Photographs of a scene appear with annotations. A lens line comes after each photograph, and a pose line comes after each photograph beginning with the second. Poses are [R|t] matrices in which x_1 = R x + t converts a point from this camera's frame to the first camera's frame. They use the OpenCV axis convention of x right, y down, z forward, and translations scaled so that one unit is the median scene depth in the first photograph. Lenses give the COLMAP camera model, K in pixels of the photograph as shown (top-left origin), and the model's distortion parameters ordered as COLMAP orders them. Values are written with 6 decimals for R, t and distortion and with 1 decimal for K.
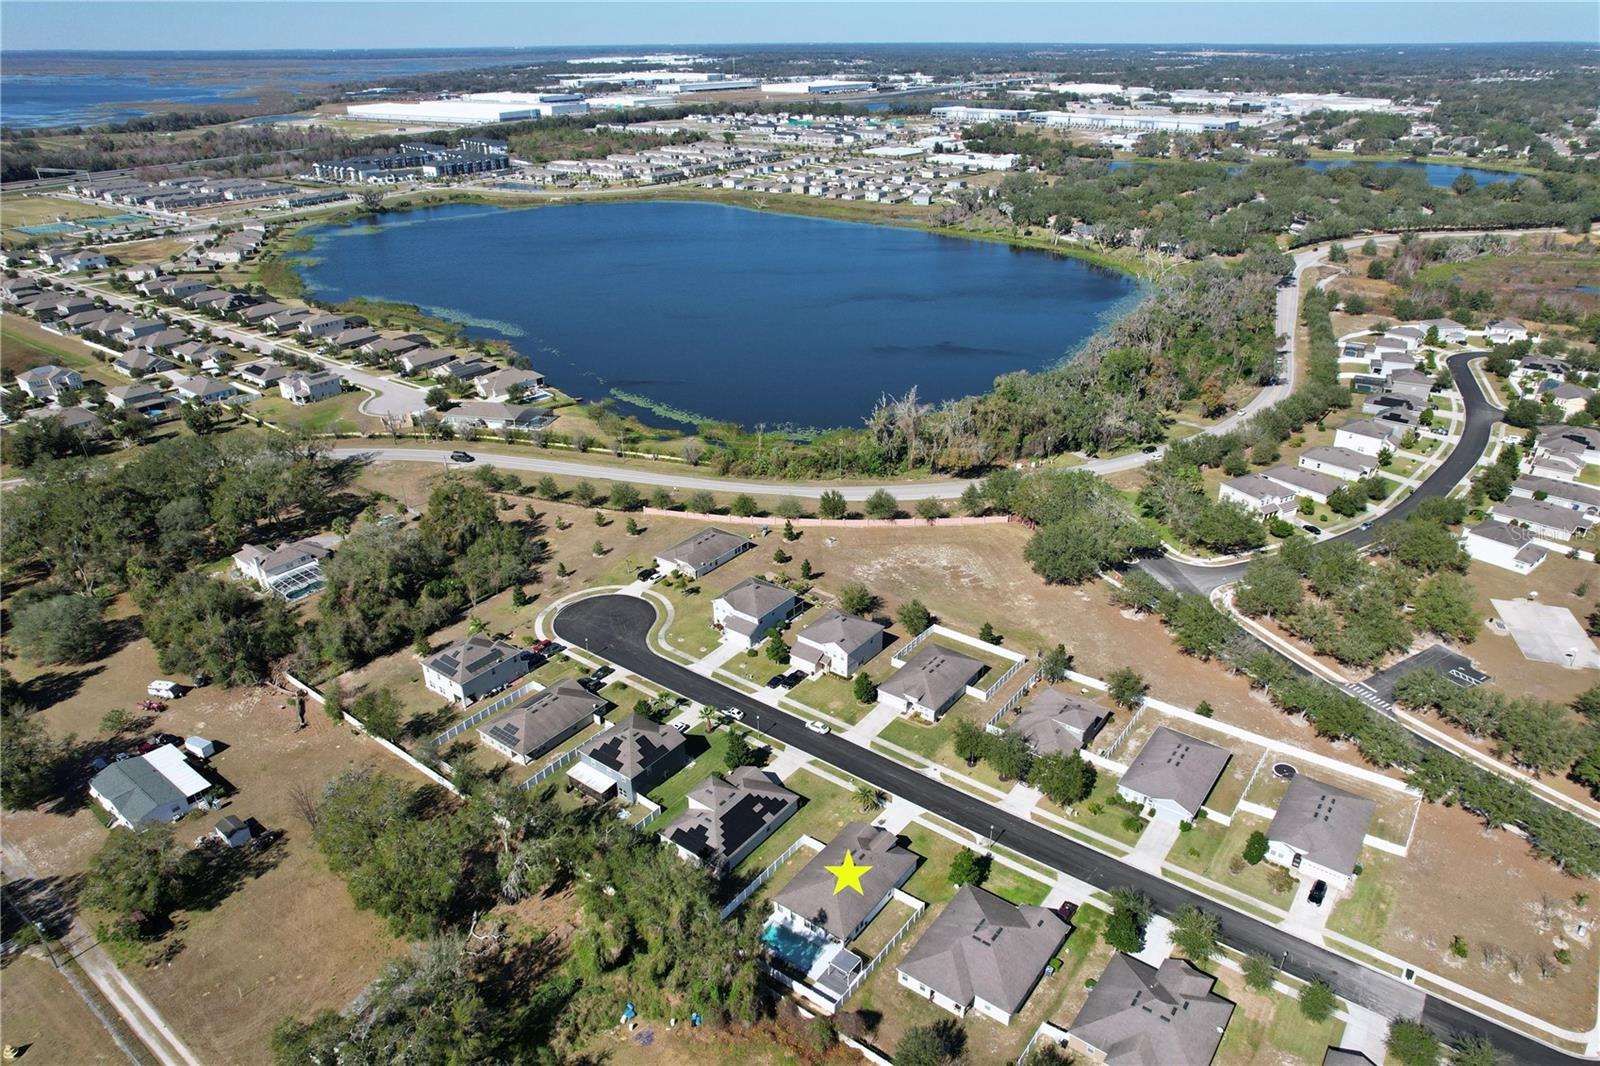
lens RADIAL K [[1020.0, 0, 802.6], [0, 1020.0, 540.5], [0, 0, 1]] dist [-0.077407, 0.070333]
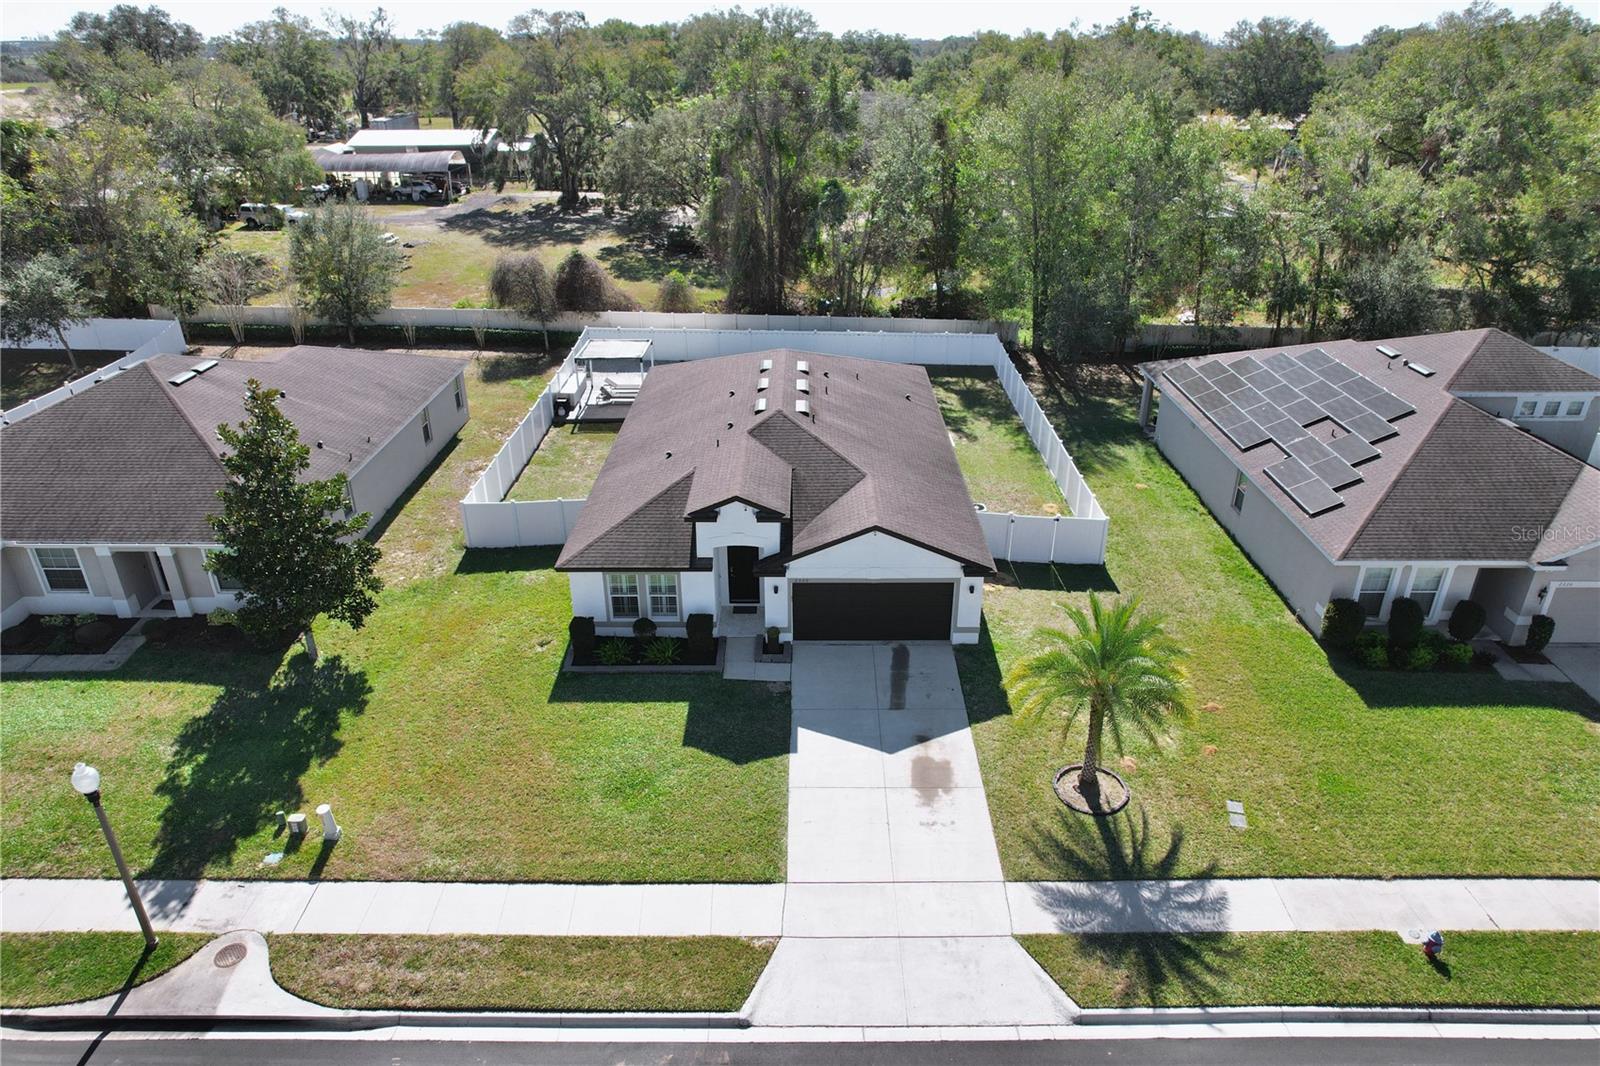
lens RADIAL K [[1020.0, 0, 802.6], [0, 1020.0, 540.5], [0, 0, 1]] dist [-0.077407, 0.070333]
pose [[-0.806940, 0.260636, -0.530016, 0.103136], [-0.263538, 0.644202, 0.718019, 0.091340], [0.528579, 0.719077, -0.451145, 0.637789]]
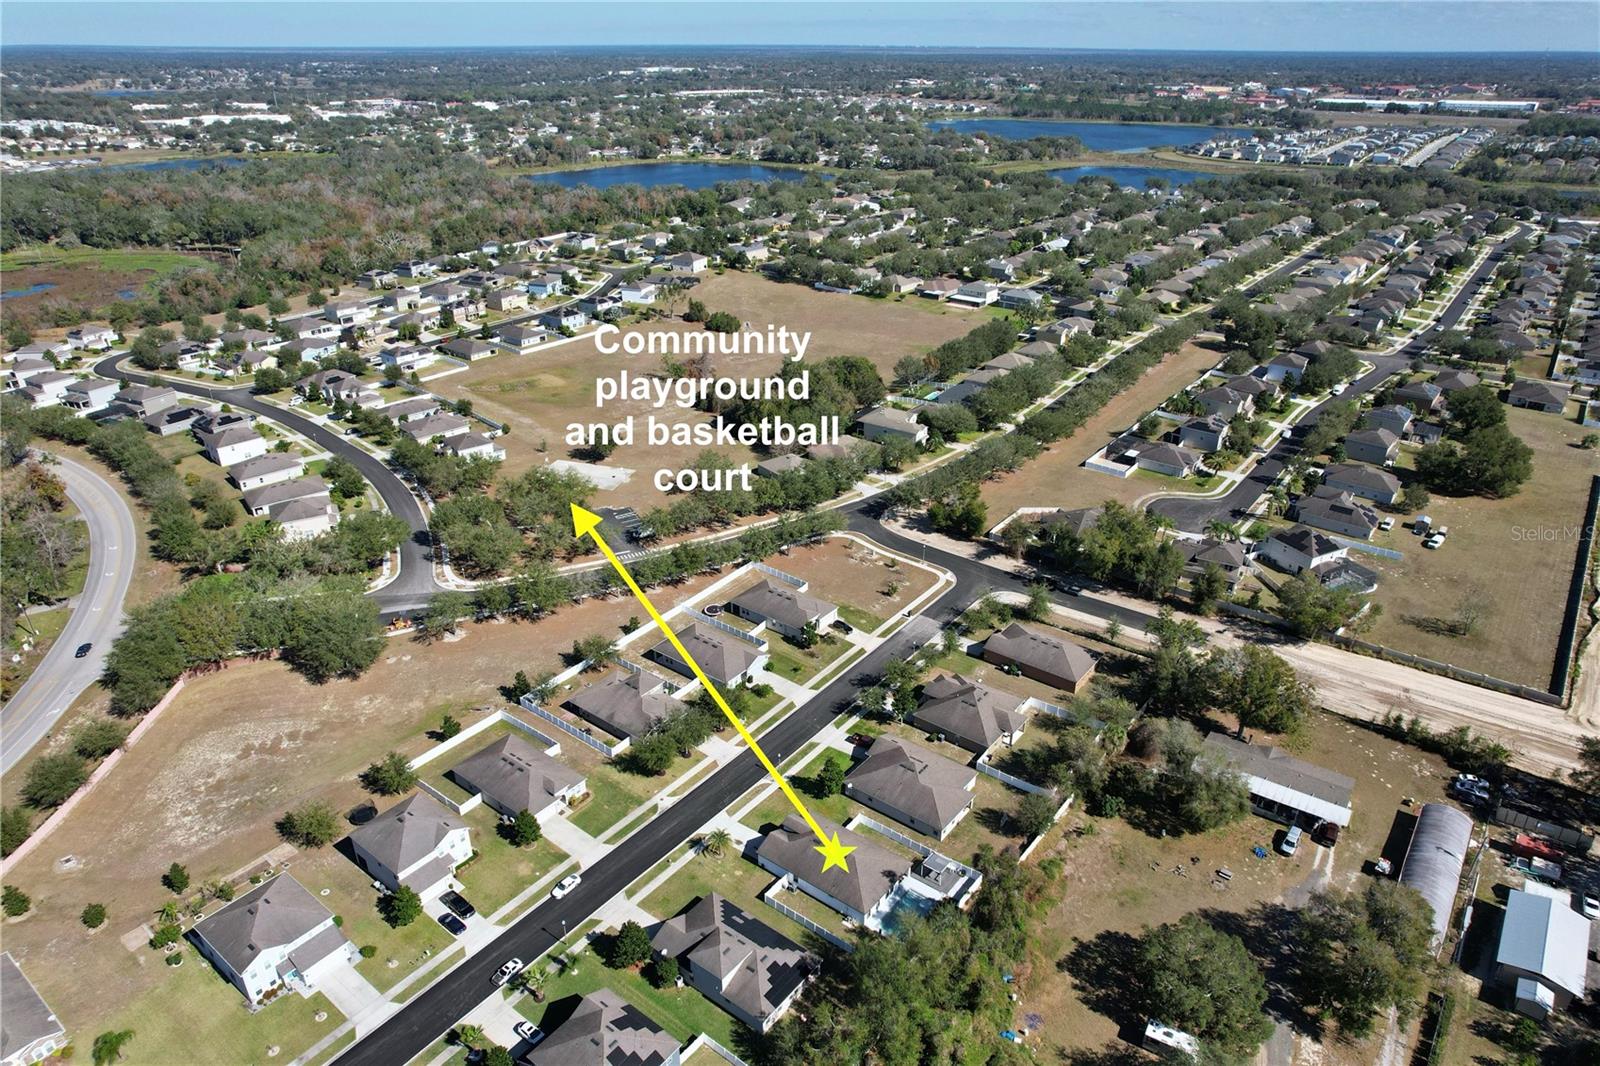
lens RADIAL K [[1020.0, 0, 802.6], [0, 1020.0, 540.5], [0, 0, 1]] dist [-0.077407, 0.070333]
pose [[0.019491, -0.443330, 0.896147, -0.410461], [0.444995, 0.806490, 0.389298, -0.190483], [-0.895321, 0.391193, 0.212999, 0.384887]]
